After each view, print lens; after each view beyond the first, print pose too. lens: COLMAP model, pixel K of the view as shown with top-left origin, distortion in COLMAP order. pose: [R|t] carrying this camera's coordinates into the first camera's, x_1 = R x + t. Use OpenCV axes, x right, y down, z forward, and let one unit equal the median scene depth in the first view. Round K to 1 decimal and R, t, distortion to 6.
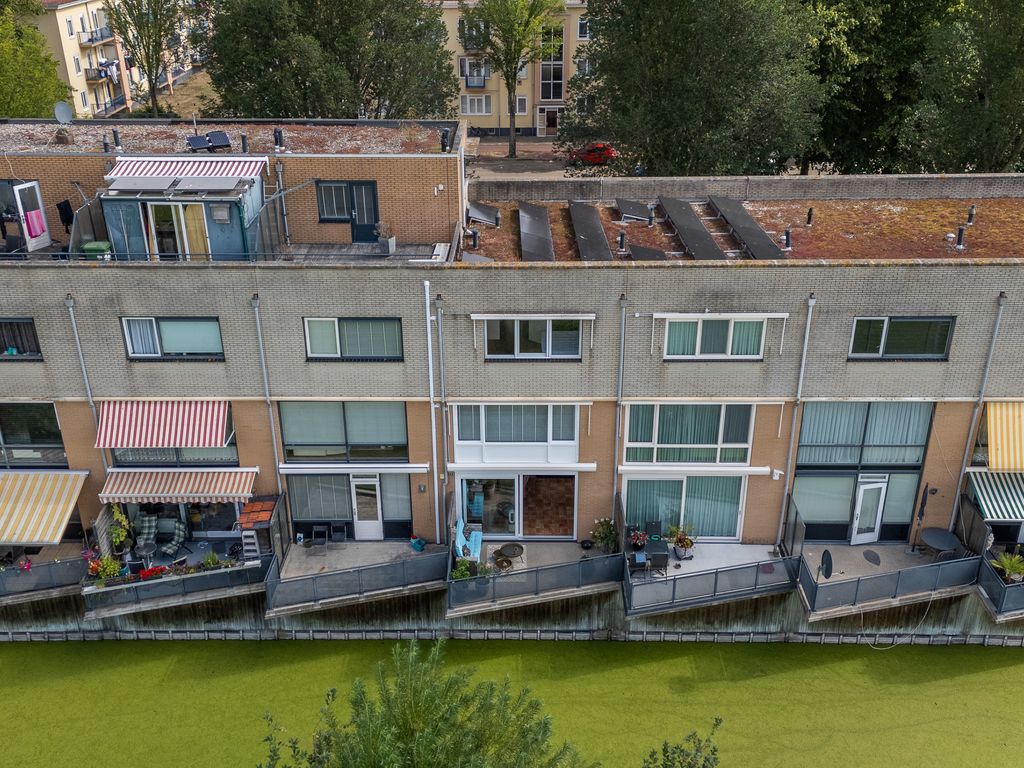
lens RADIAL K [[1015.0, 0, 512.0], [0, 1015.0, 384.0], [0, 0, 1]] dist [0.053009, -0.014727]
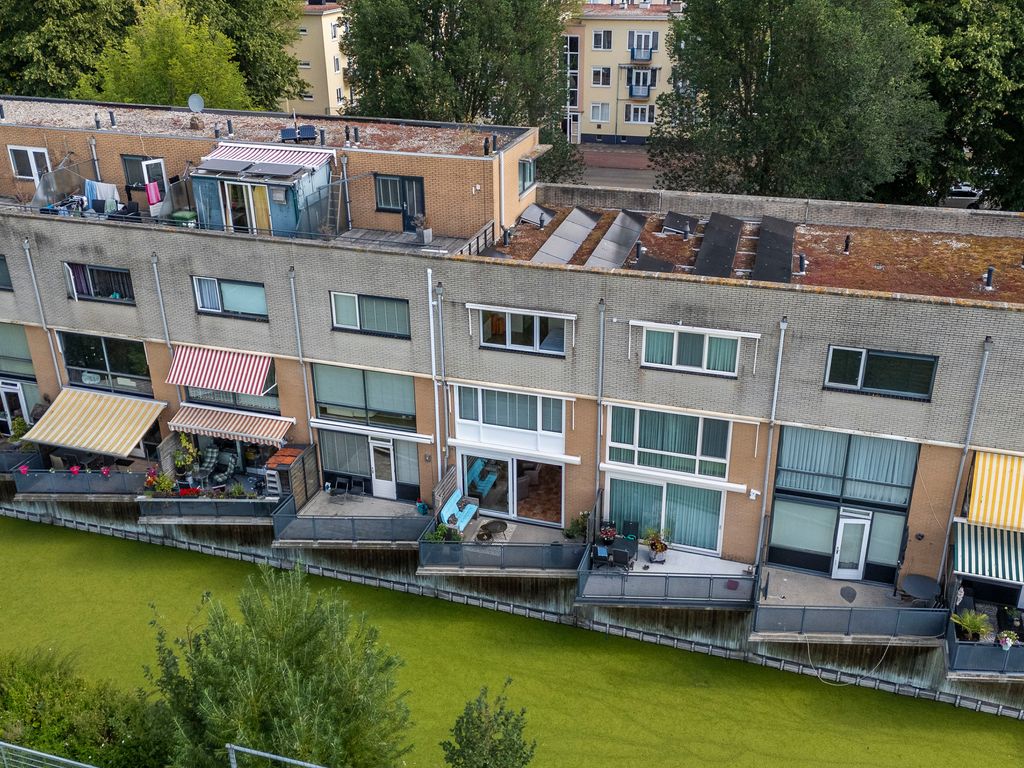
lens RADIAL K [[1015.0, 0, 512.0], [0, 1015.0, 384.0], [0, 0, 1]] dist [0.053009, -0.014727]
pose [[0.953463, 0.124061, -0.274803, 0.299076], [-0.125691, 0.992000, 0.011740, -0.001065], [0.274061, 0.023347, 0.961429, -0.036294]]
